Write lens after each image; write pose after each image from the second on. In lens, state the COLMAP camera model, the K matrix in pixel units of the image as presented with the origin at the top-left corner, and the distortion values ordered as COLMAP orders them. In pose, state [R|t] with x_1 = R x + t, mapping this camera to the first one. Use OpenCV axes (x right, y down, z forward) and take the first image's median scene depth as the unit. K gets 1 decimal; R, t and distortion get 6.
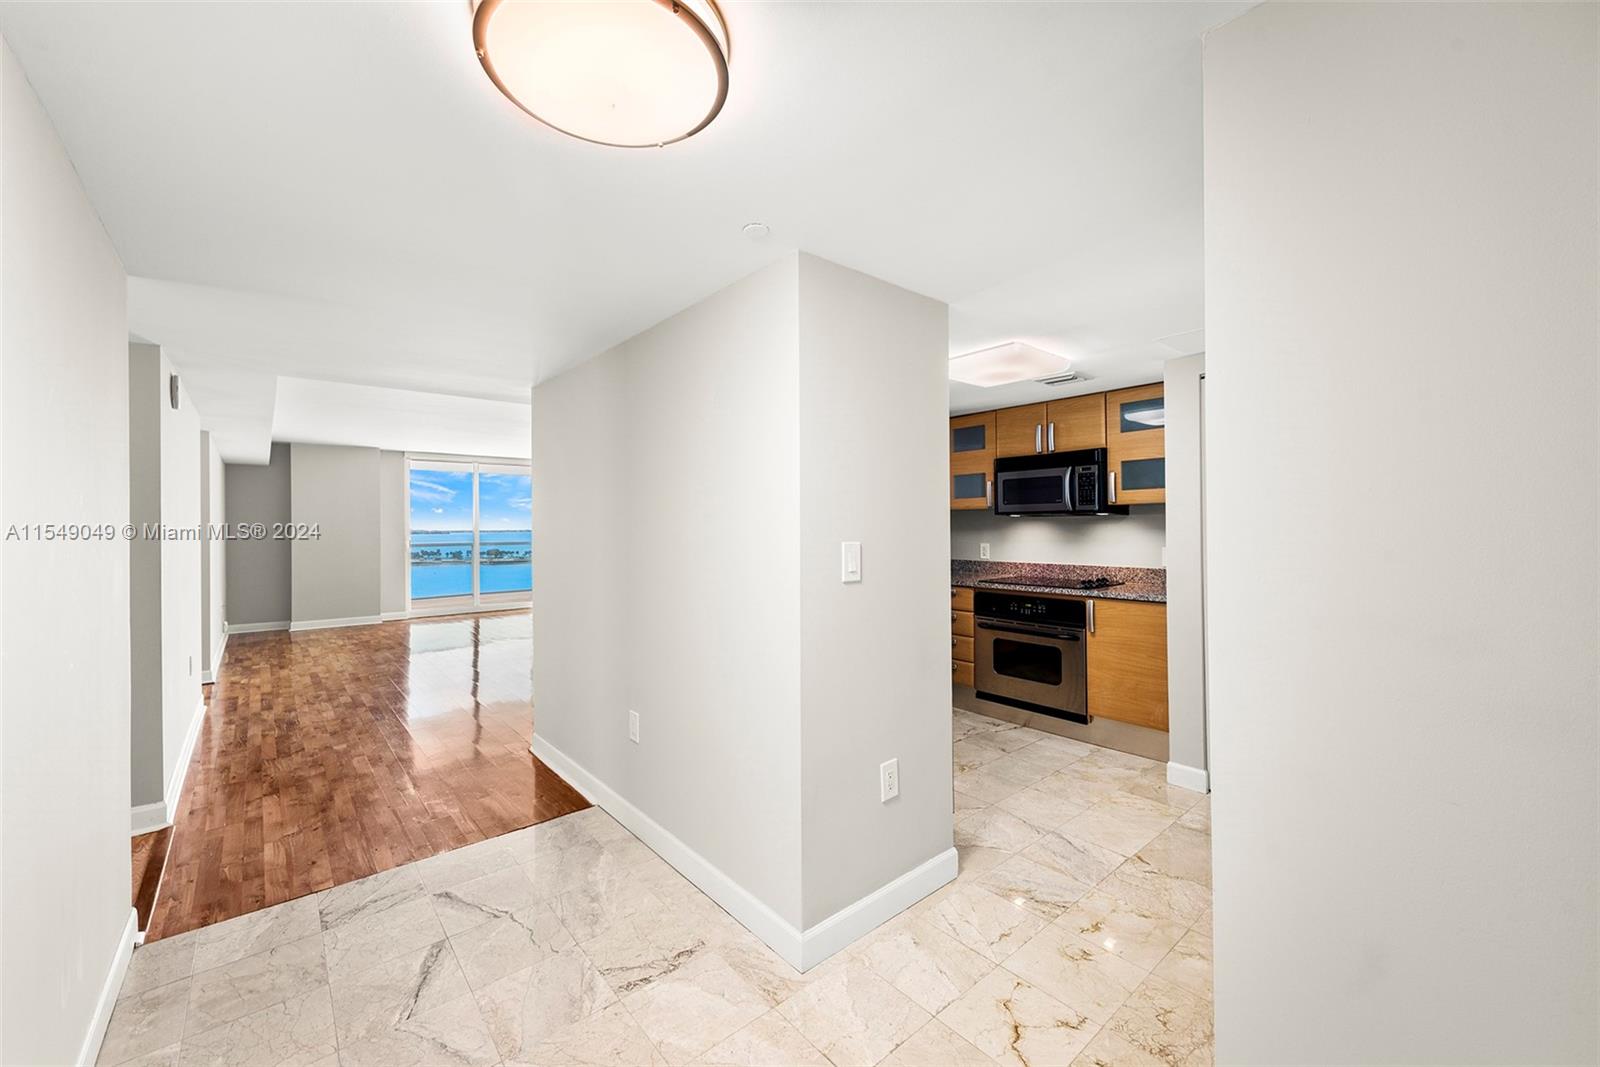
lens RADIAL K [[632.1, 0, 800.5], [0, 632.1, 527.4], [0, 0, 1]] dist [0.012752, -0.003413]
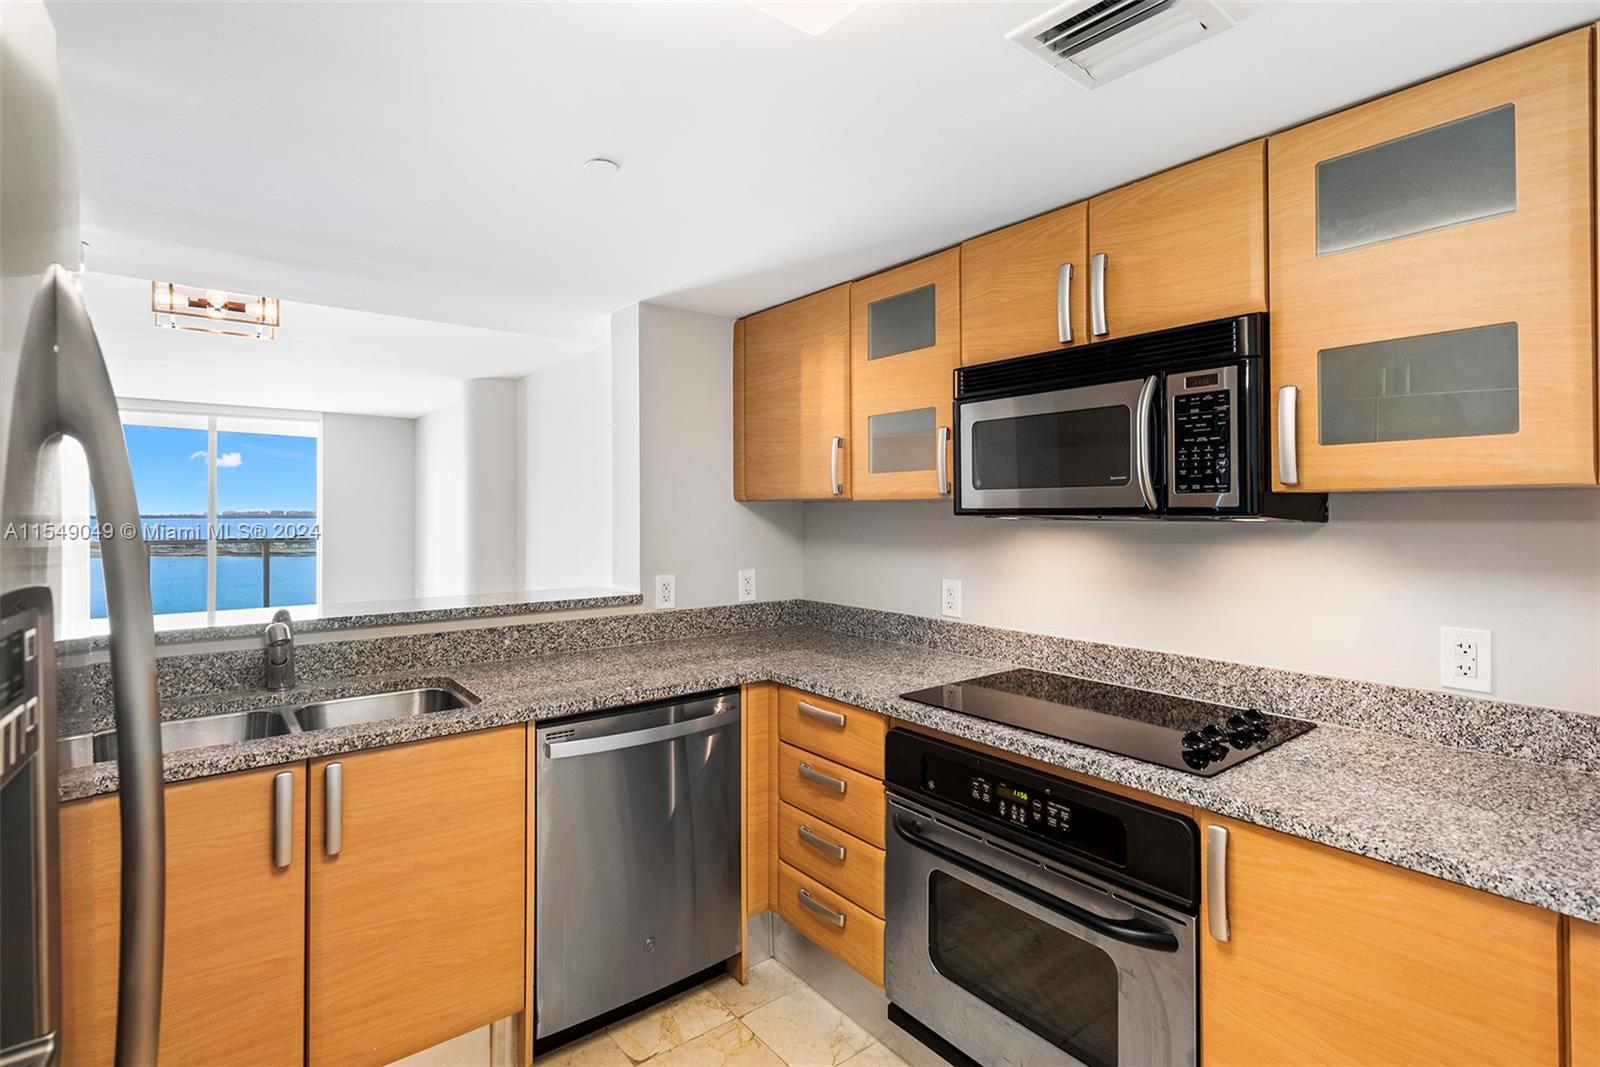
lens RADIAL K [[779.0, 0, 803.1], [0, 779.0, 505.3], [0, 0, 1]] dist [0.015982, -0.000143]
pose [[0.999325, 0.010226, -0.035297, 0.249981], [-0.010650, 0.999873, -0.011863, -0.020505], [0.035171, 0.012231, 0.999306, 0.565741]]
